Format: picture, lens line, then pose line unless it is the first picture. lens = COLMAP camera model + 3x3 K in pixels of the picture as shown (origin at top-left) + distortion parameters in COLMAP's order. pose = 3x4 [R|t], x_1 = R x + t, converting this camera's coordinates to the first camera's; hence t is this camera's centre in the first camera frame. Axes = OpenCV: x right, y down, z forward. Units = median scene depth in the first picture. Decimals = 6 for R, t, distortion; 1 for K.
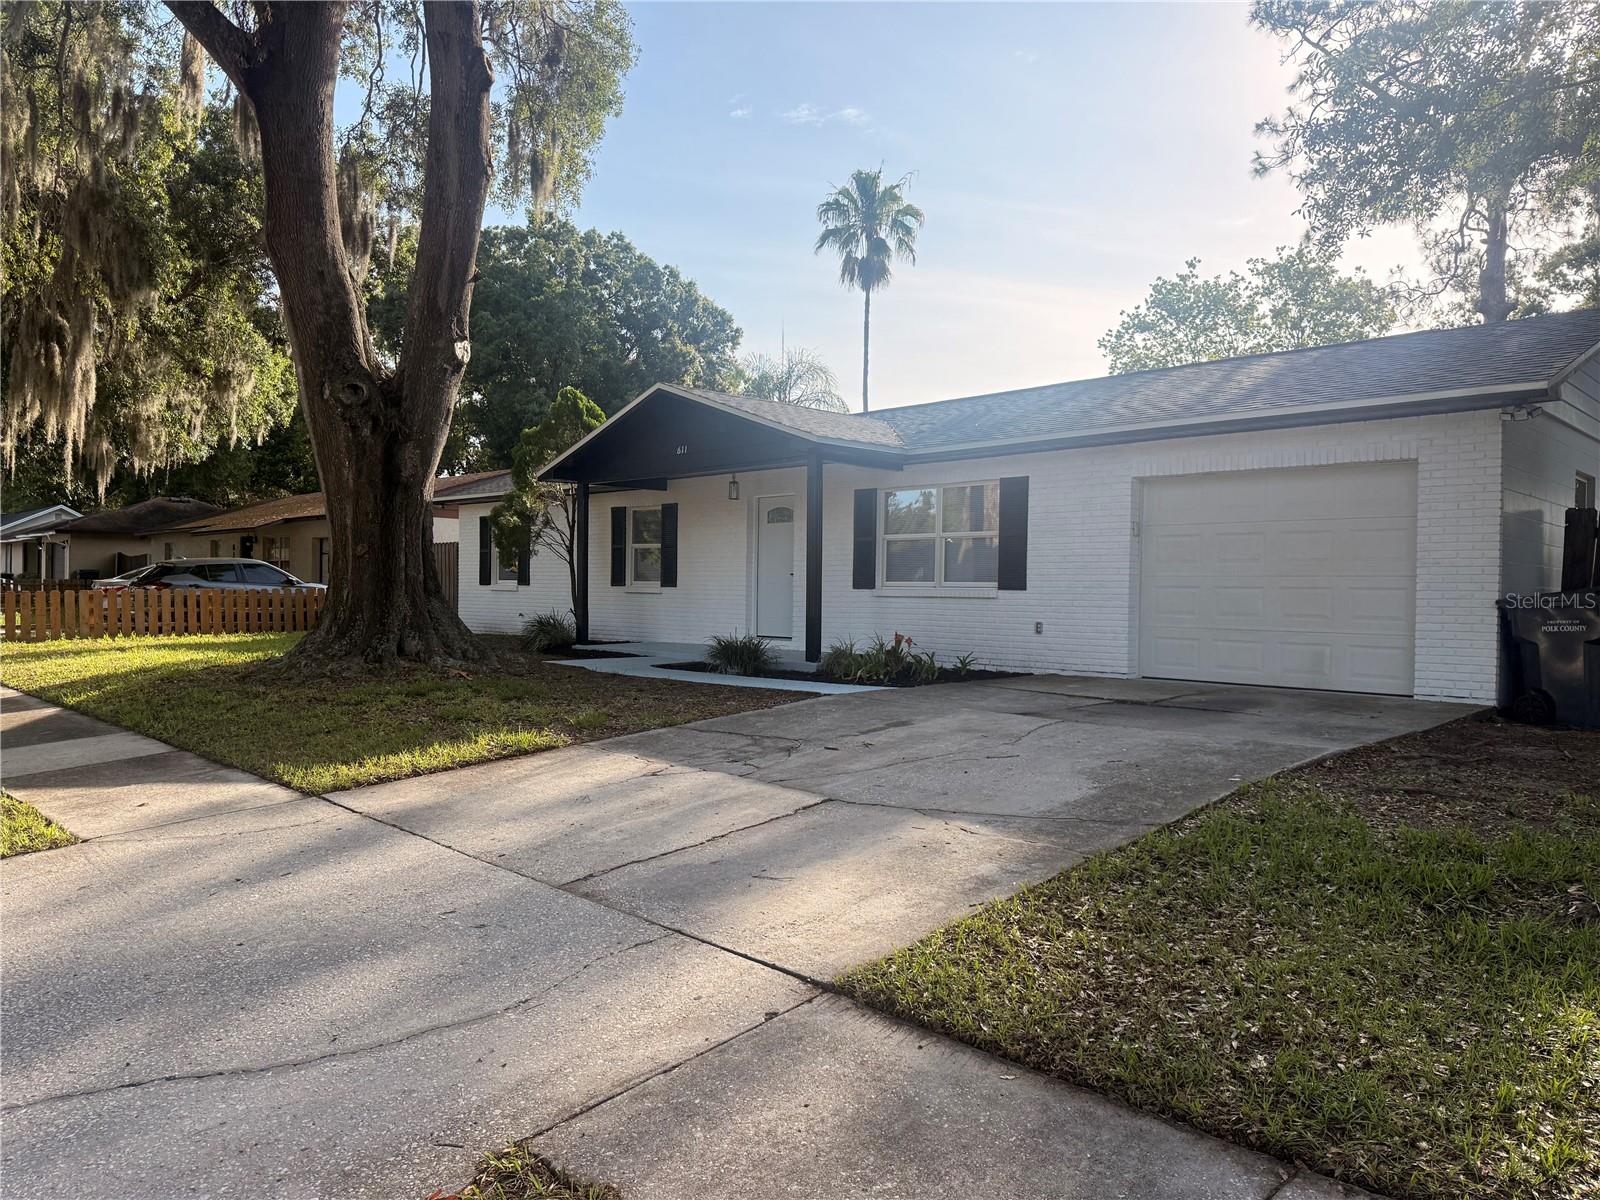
lens RADIAL K [[1115.8, 0, 800.5], [0, 1115.8, 600.3], [0, 0, 1]] dist [0.011864, -0.002338]
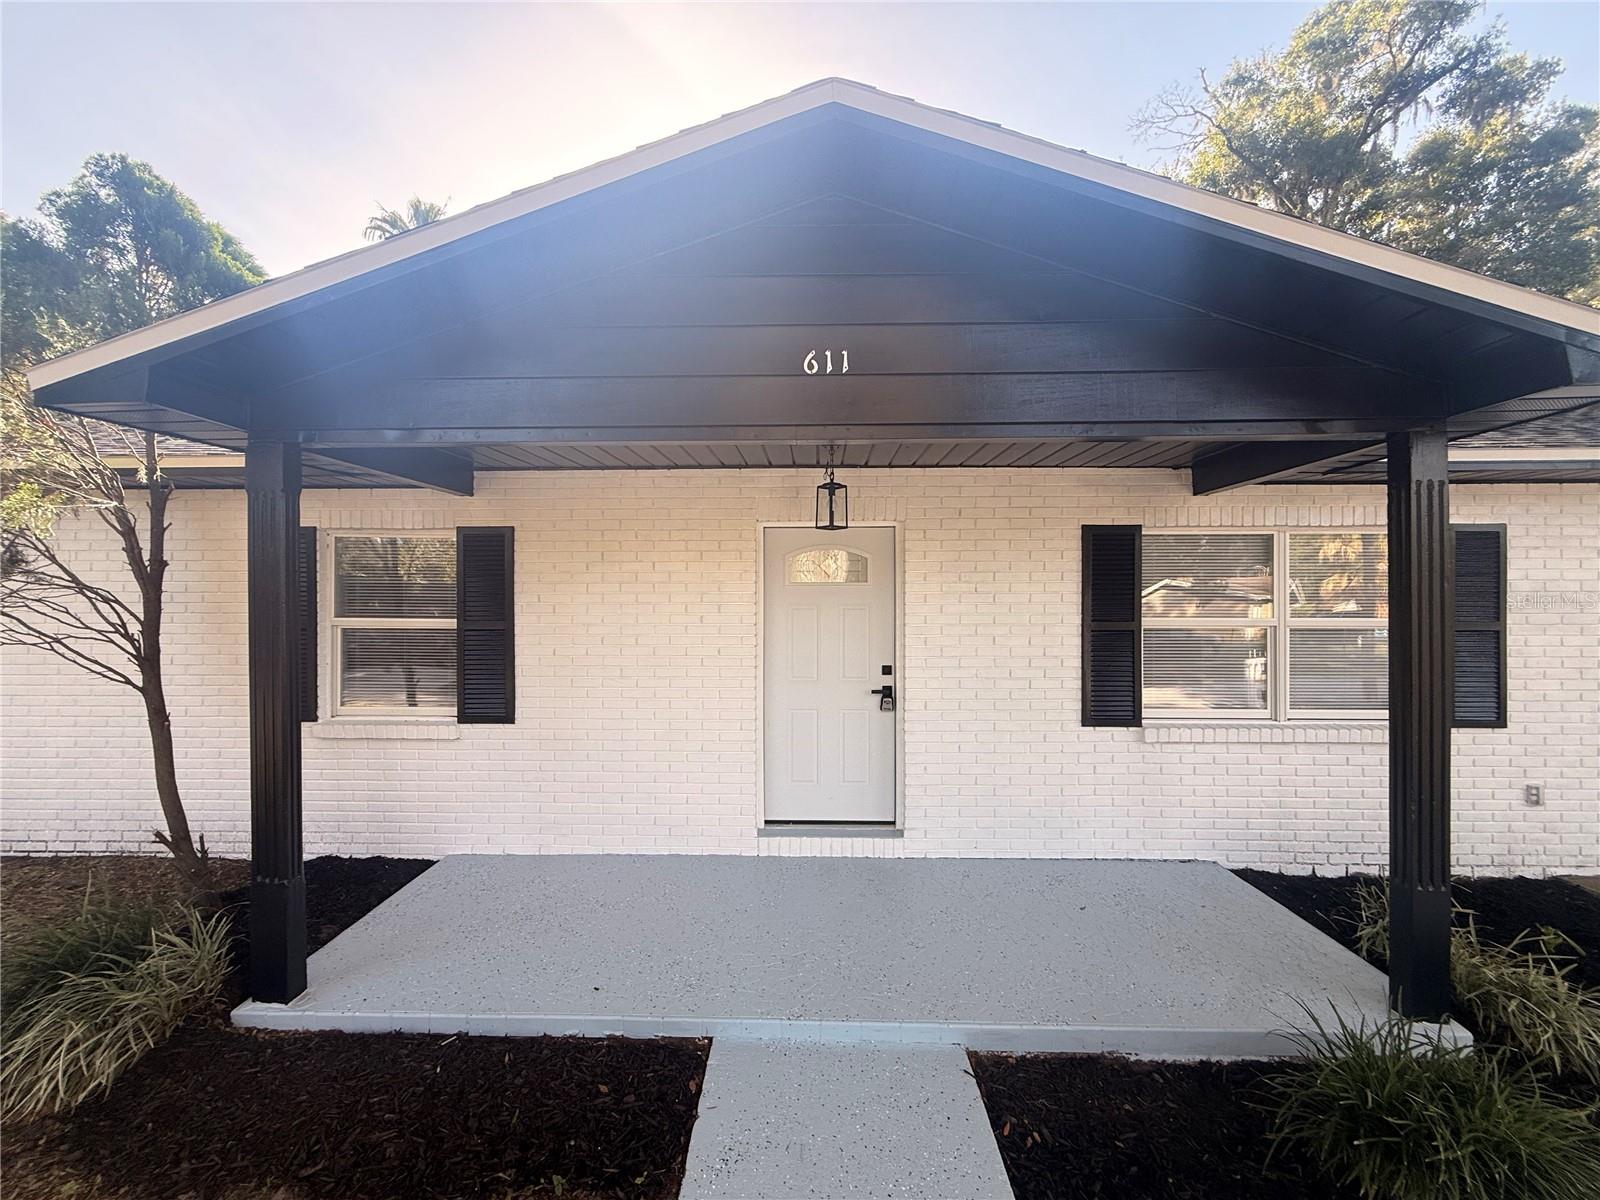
lens RADIAL K [[636.8, 0, 800.2], [0, 636.8, 587.7], [0, 0, 1]] dist [-0.000201, 0.000248]
pose [[0.729454, -0.010248, 0.683953, -0.197427], [0.015579, 0.999877, -0.001633, -0.061334], [-0.683853, 0.011847, 0.729524, 0.745007]]
